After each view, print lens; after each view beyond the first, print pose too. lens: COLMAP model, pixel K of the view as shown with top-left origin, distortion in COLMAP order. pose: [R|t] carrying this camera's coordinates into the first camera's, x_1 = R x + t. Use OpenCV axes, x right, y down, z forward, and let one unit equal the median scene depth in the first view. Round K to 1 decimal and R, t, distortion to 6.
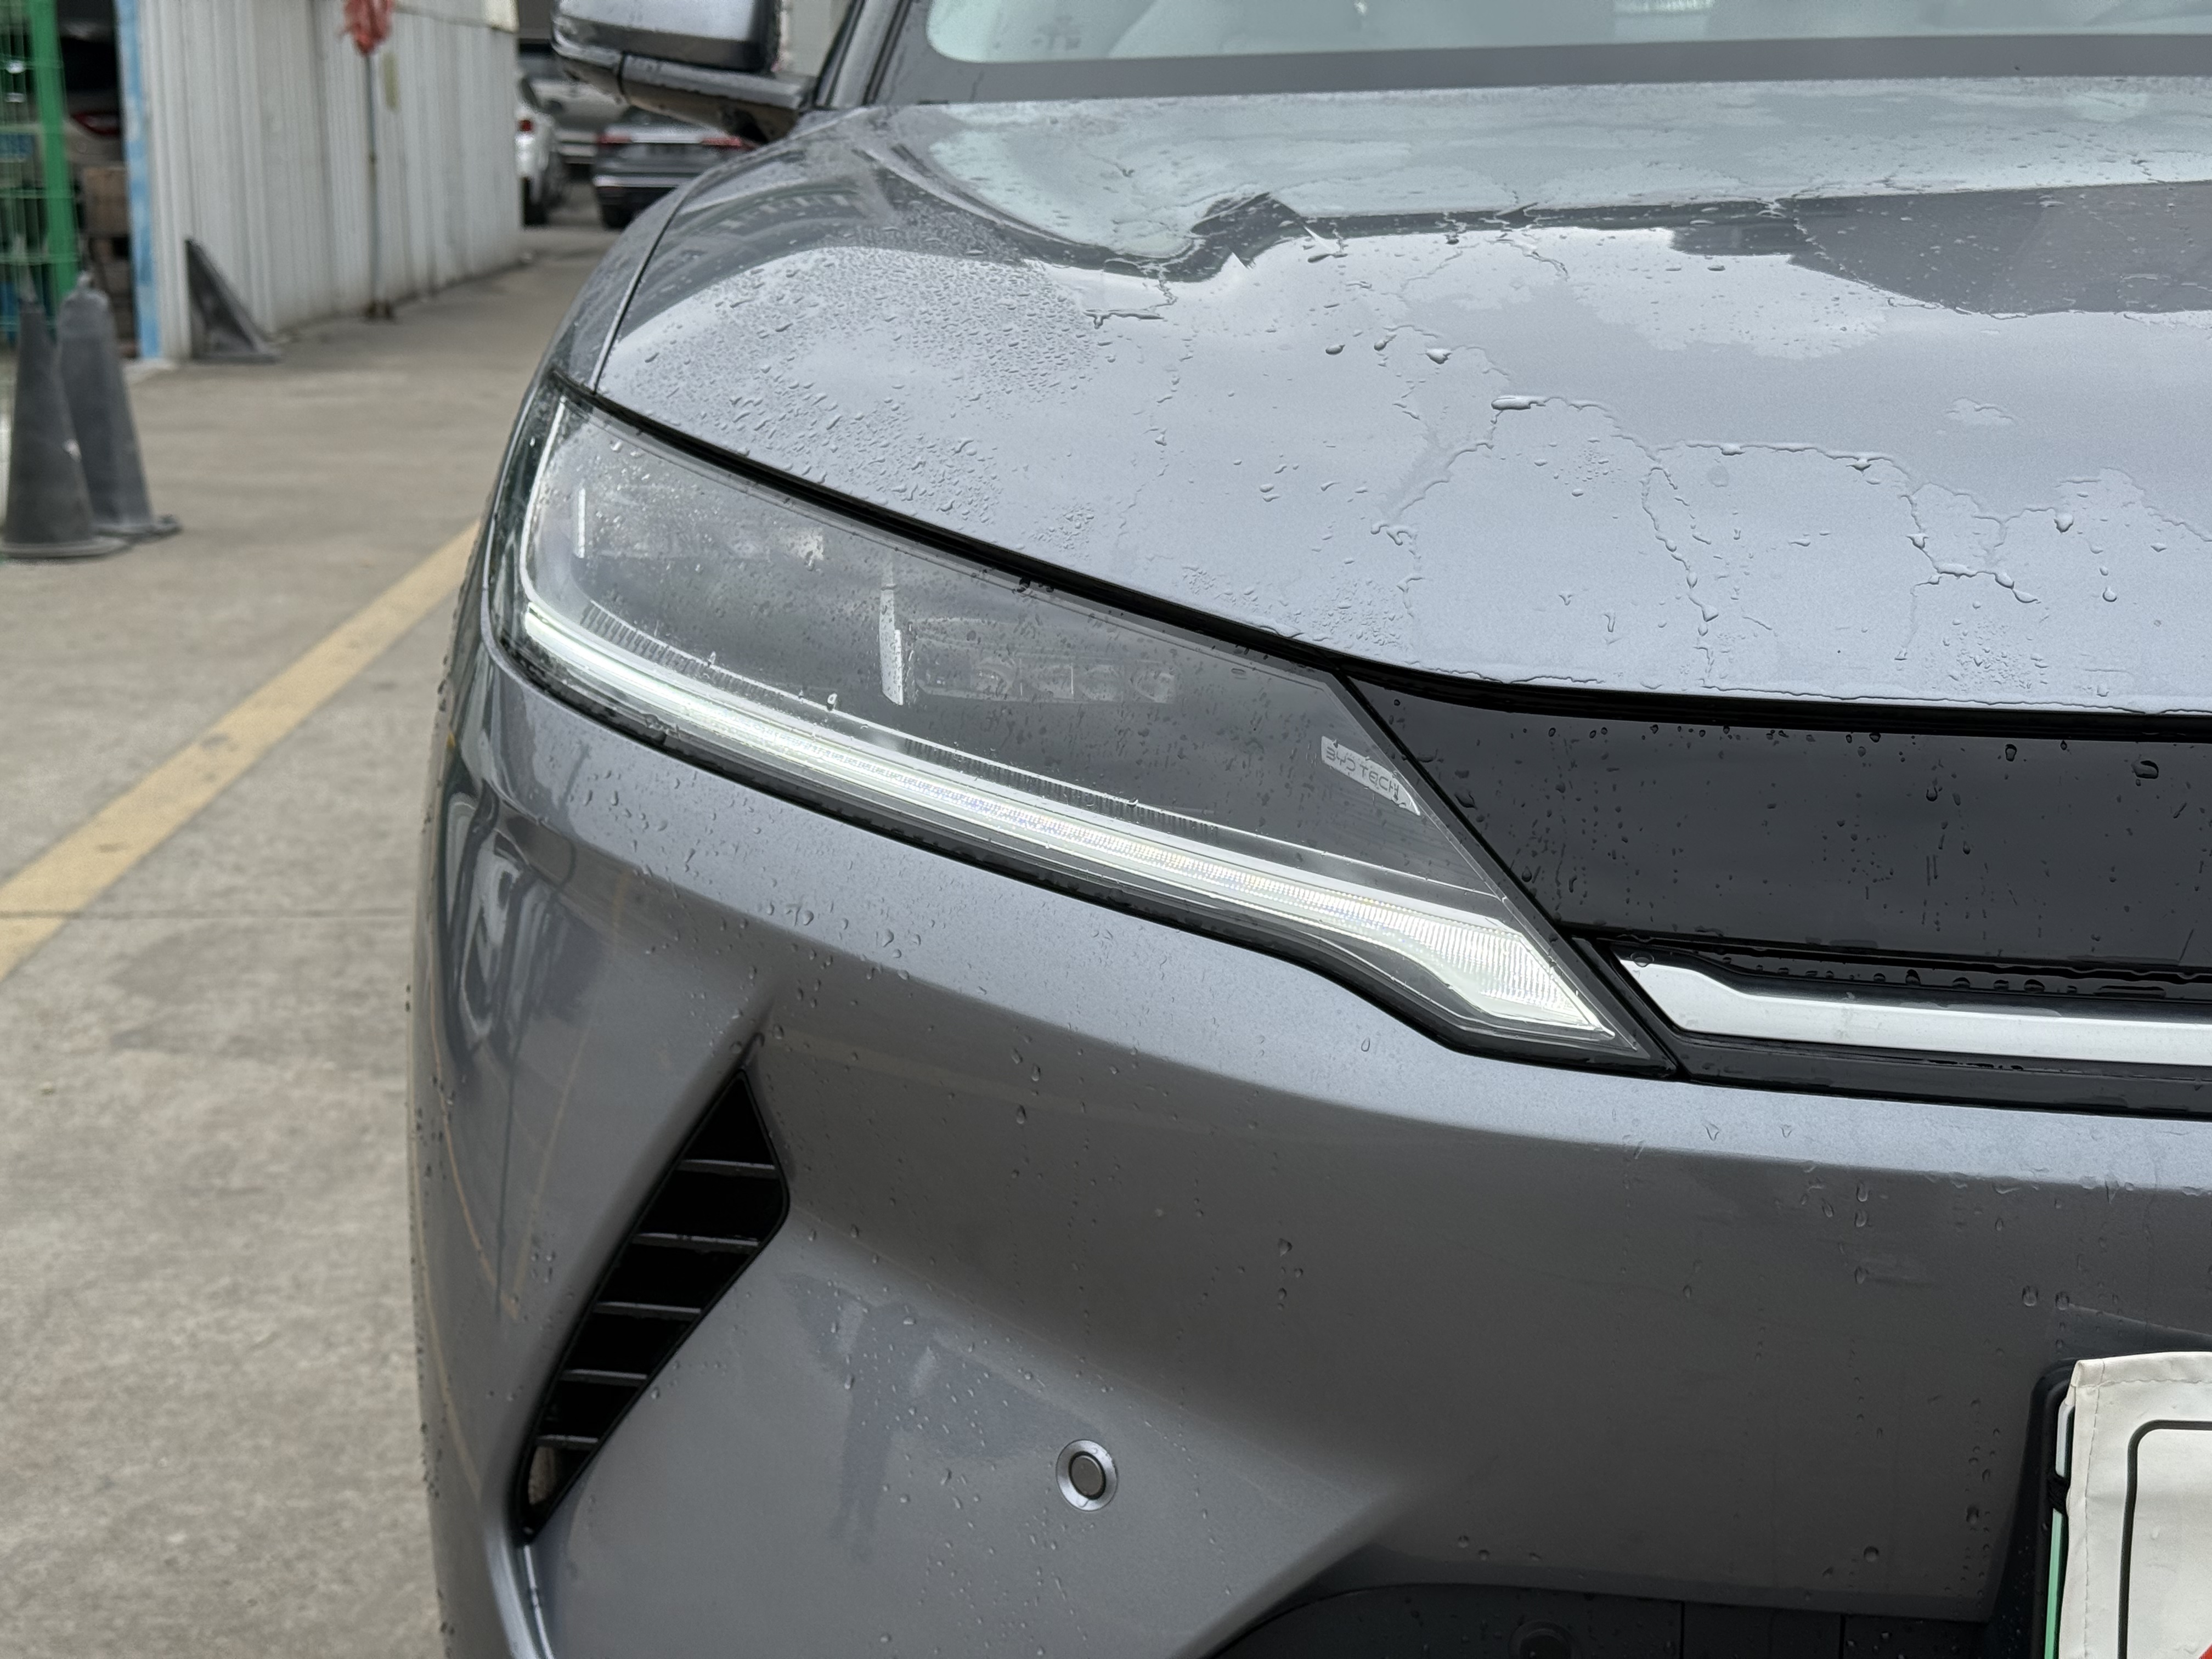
lens RADIAL K [[3100.7, 0, 1076.7], [0, 3100.7, 832.8], [0, 0, 1]] dist [0.220168, -0.571731]
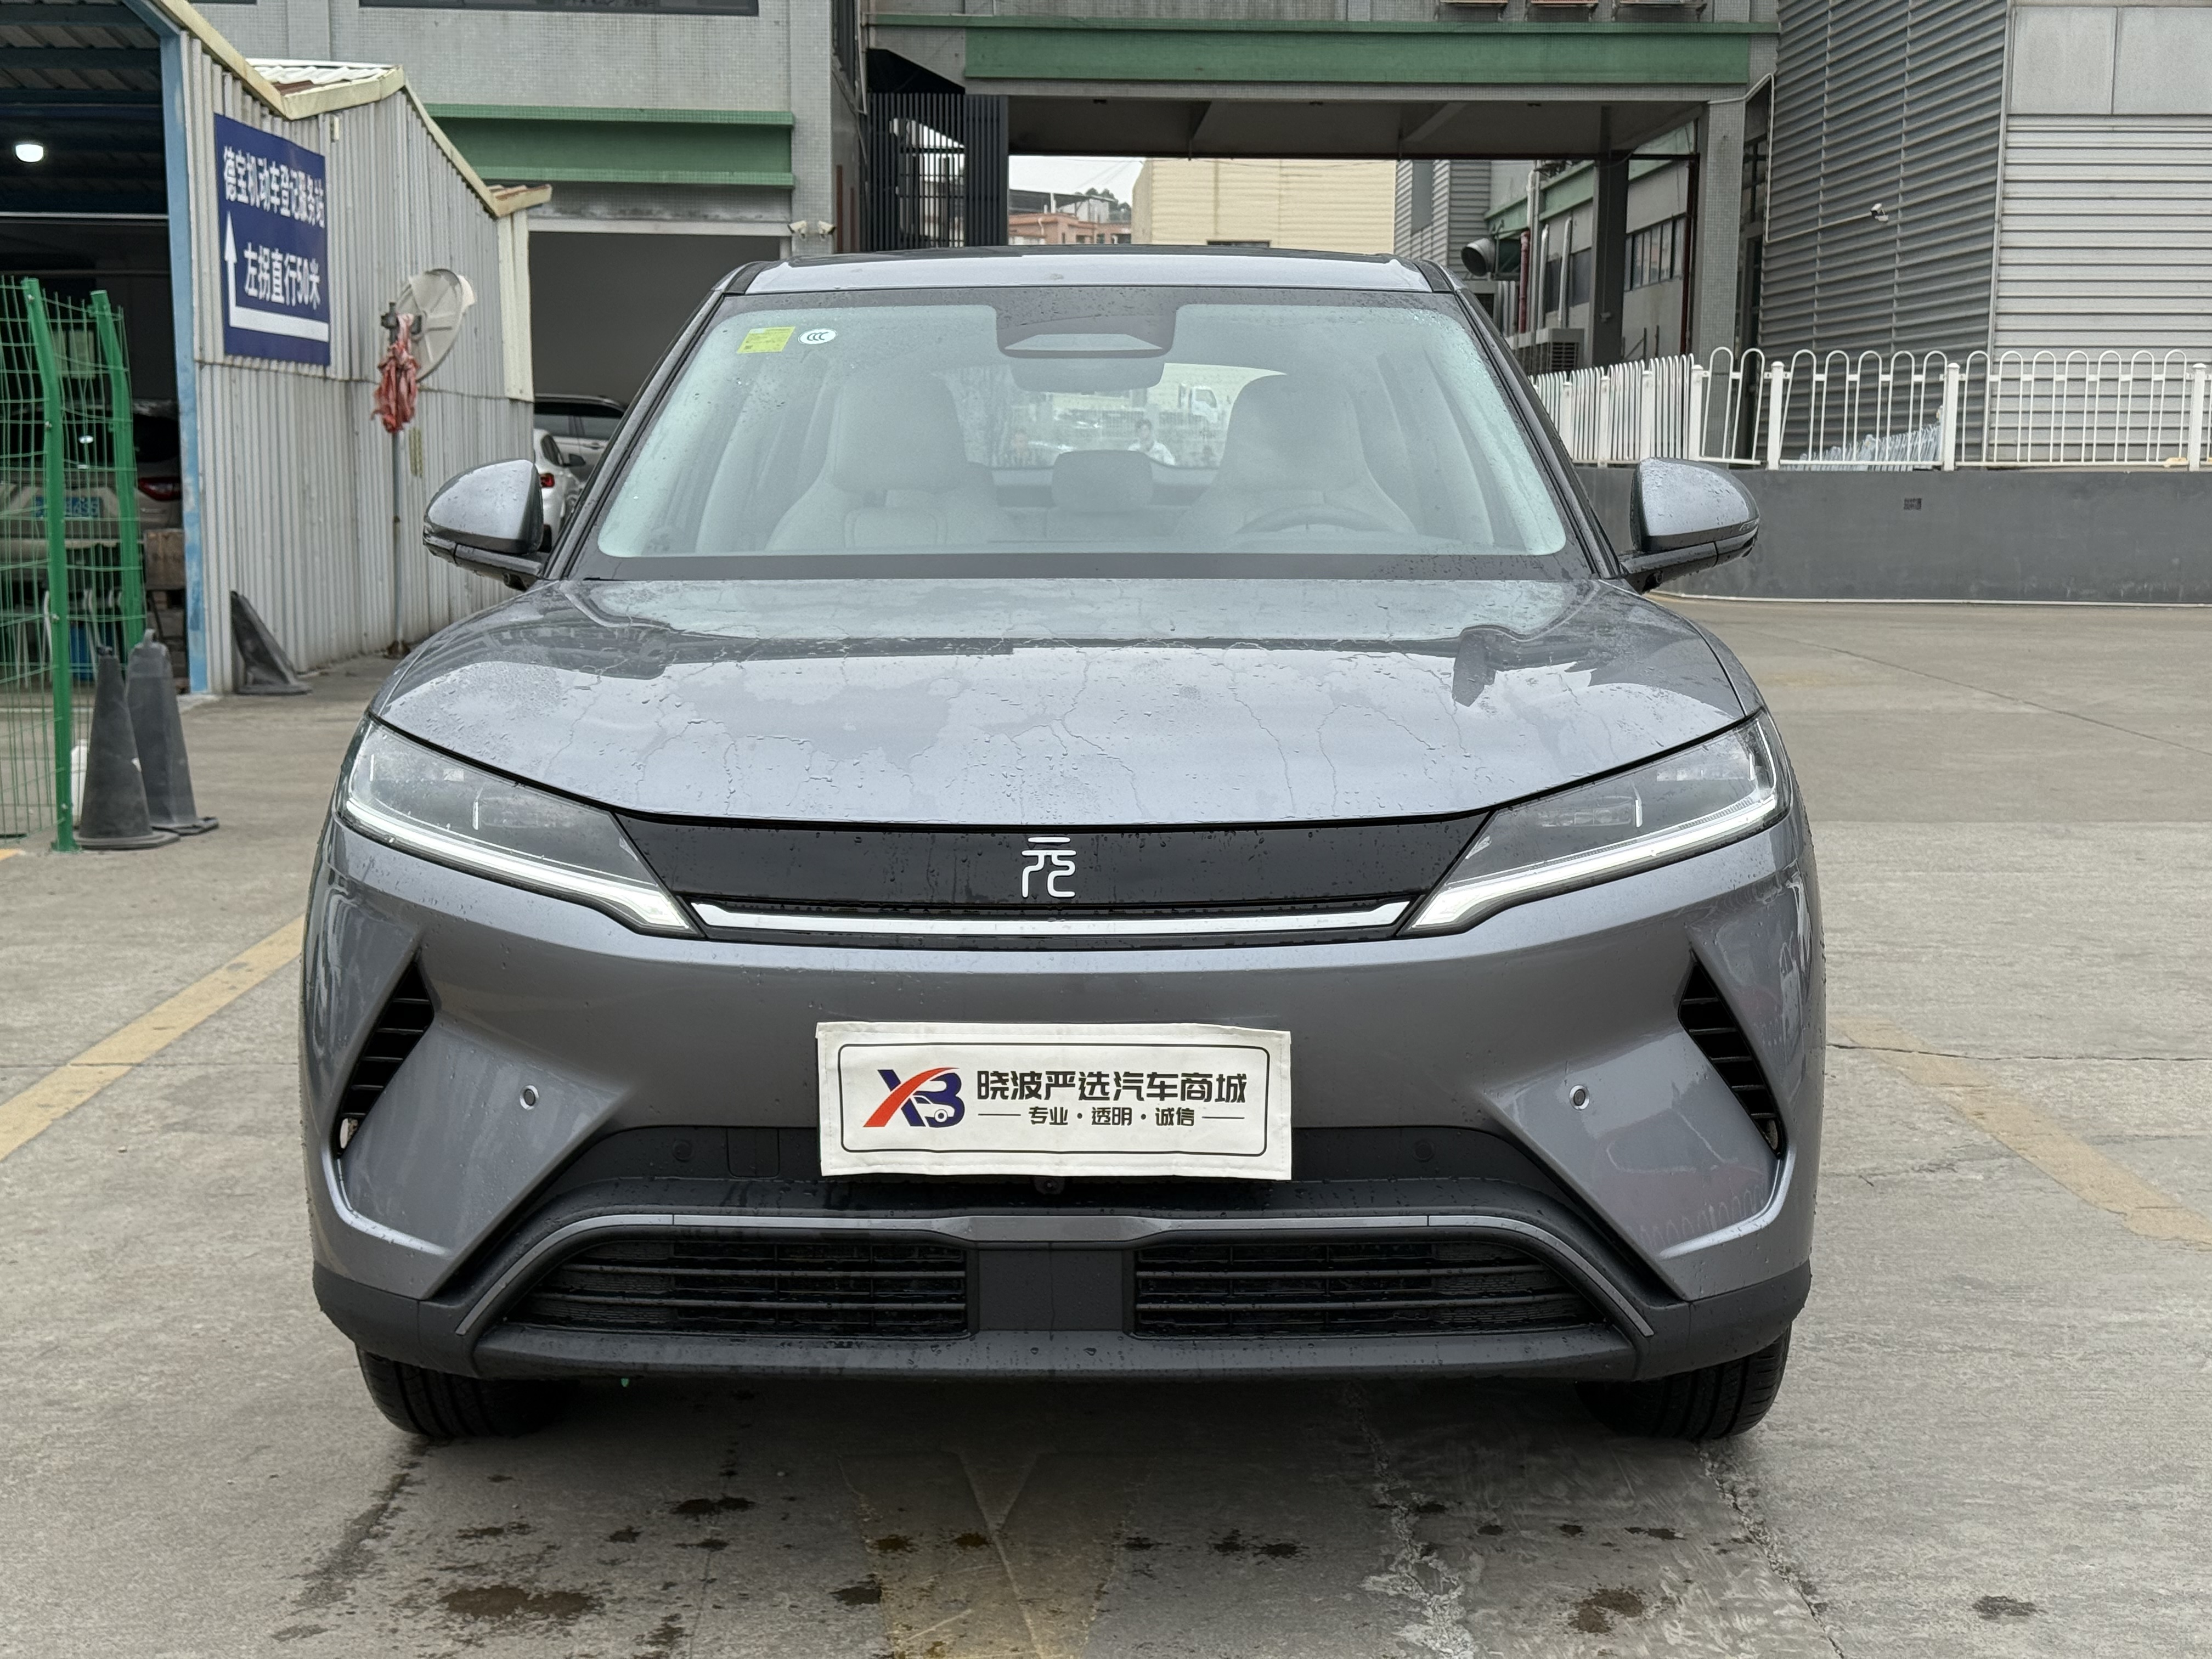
lens RADIAL K [[3075.2, 0, 1110.0], [0, 3075.2, 847.5], [0, 0, 1]] dist [0.179645, -0.327127]
pose [[0.999998, -0.000108, 0.002207, 0.158569], [0.000324, 0.995186, -0.098005, 0.077569], [-0.002186, 0.098006, 0.995183, -0.549407]]
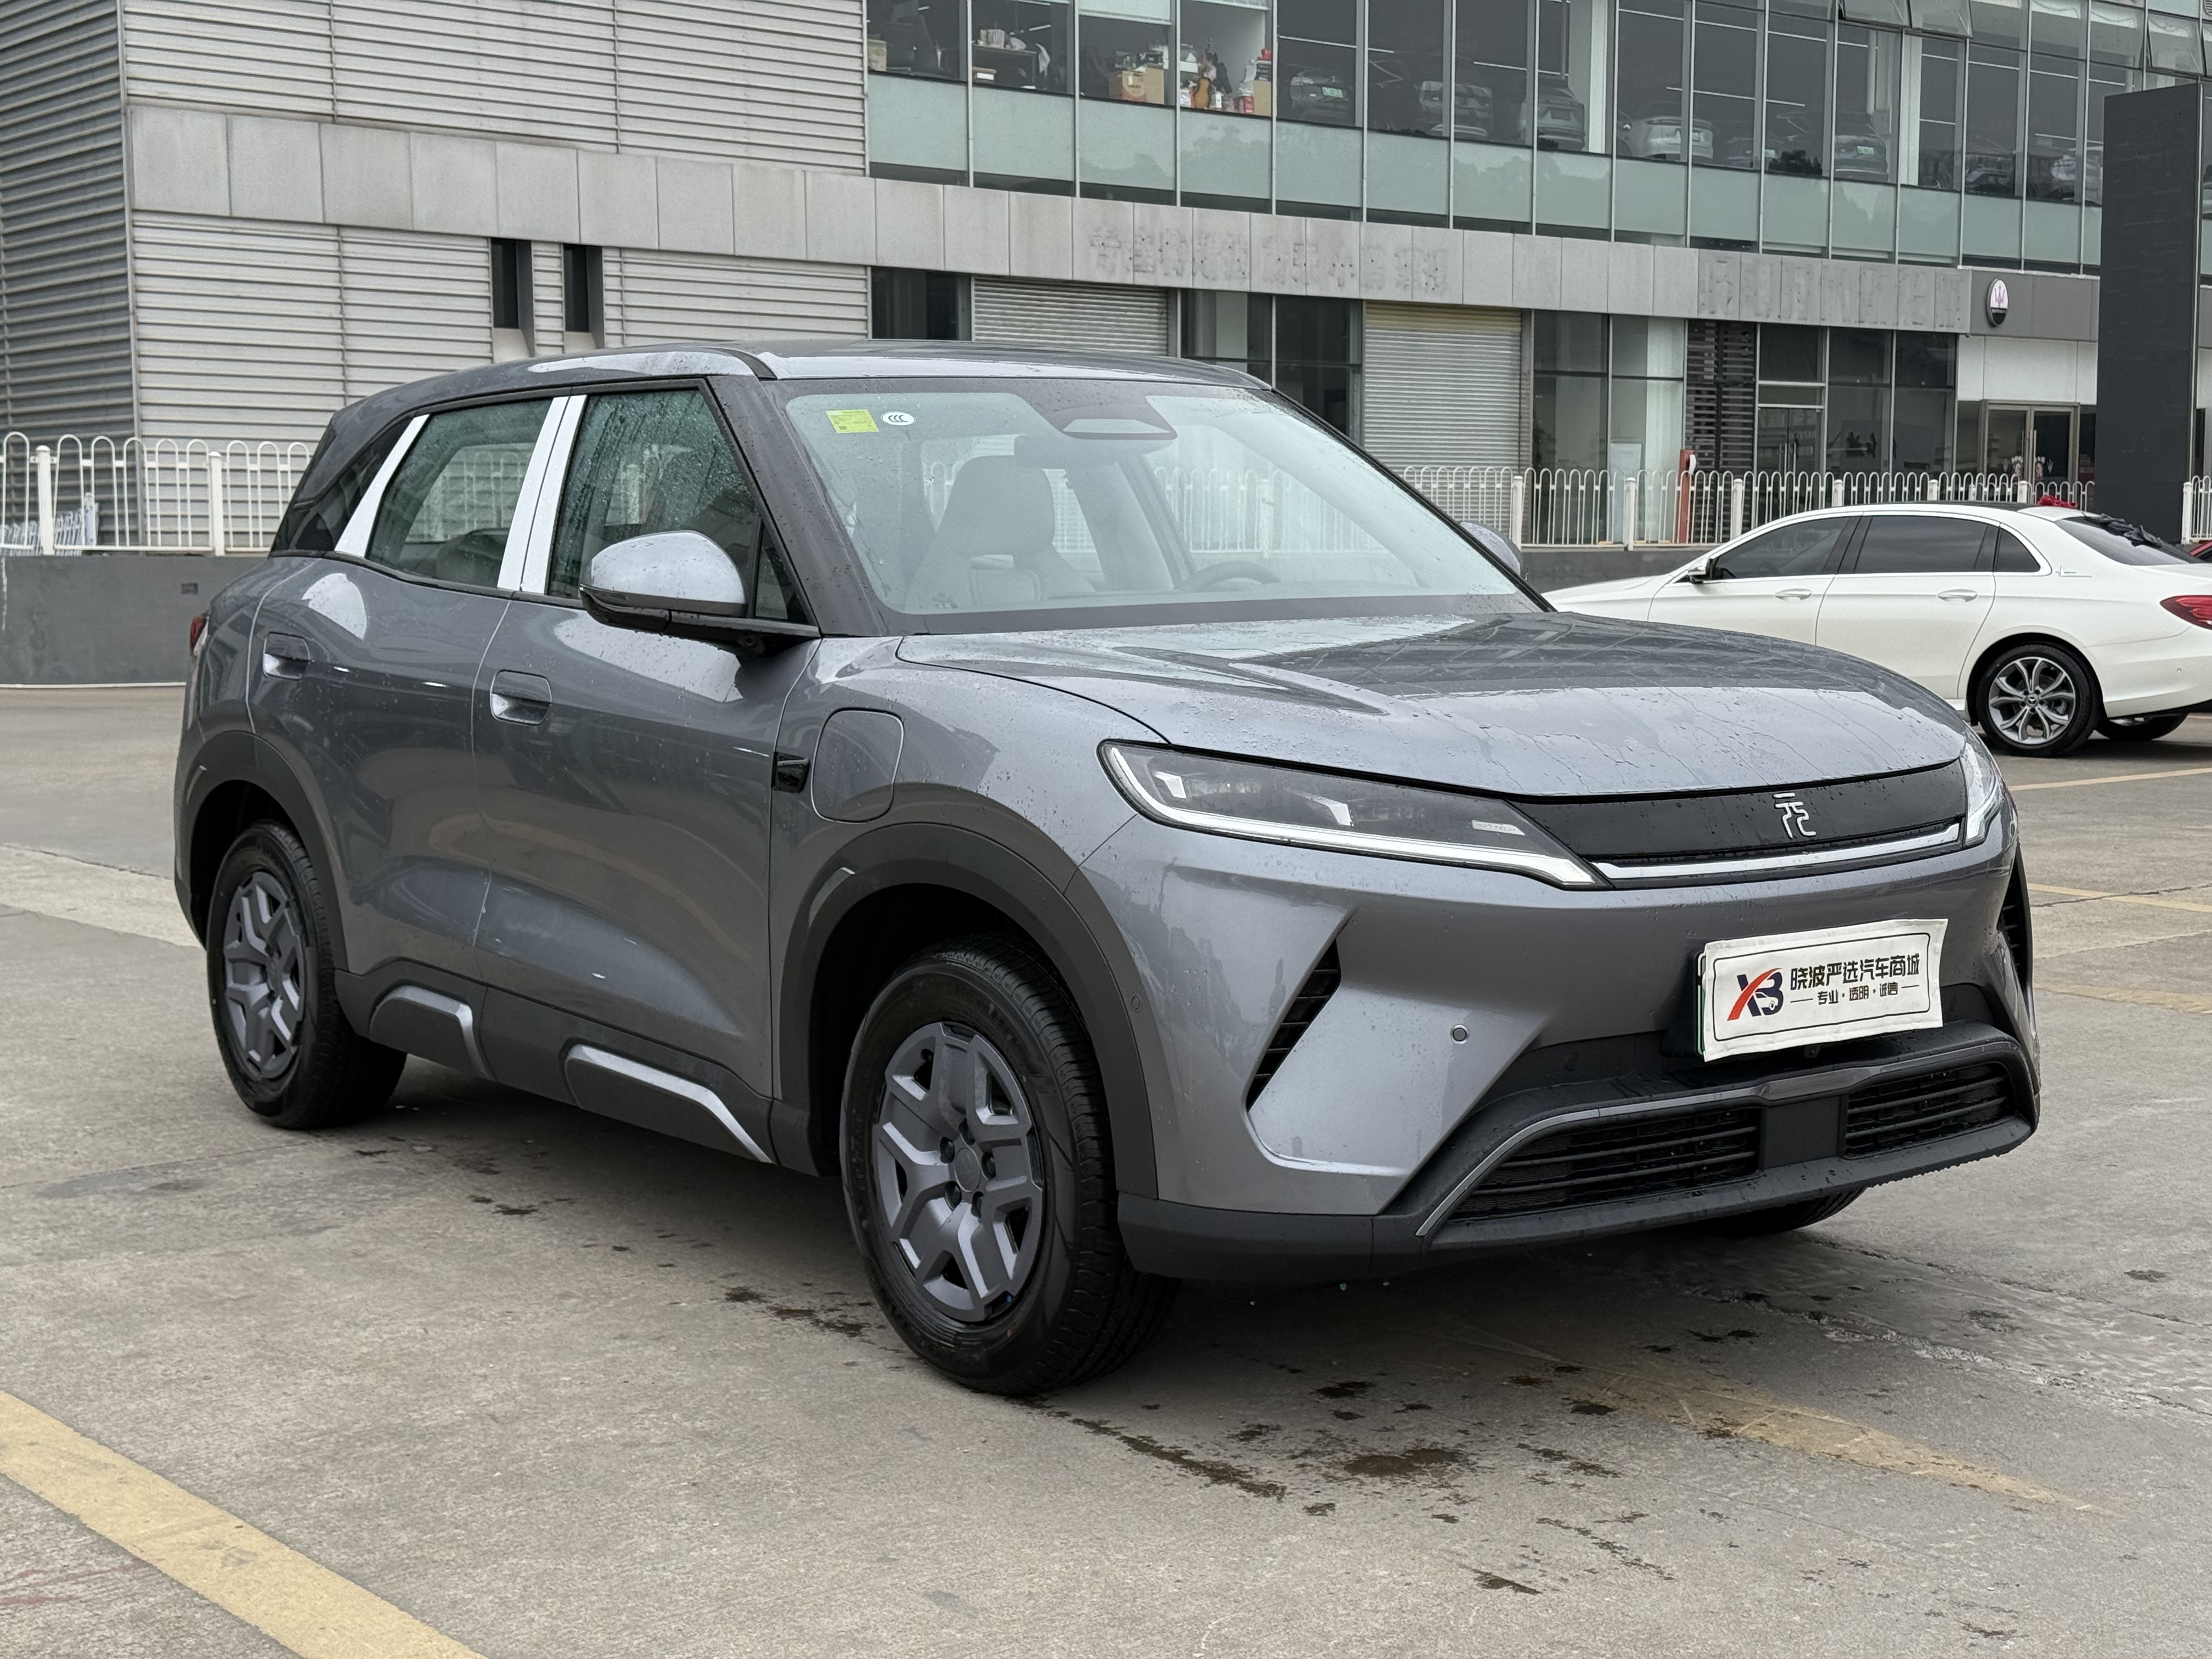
lens RADIAL K [[3075.2, 0, 1110.0], [0, 3075.2, 847.5], [0, 0, 1]] dist [0.179645, -0.327127]
pose [[0.791006, -0.071787, 0.607583, -0.722964], [0.148062, 0.986034, -0.076259, 0.062137], [-0.593623, 0.150281, 0.790587, -0.461000]]
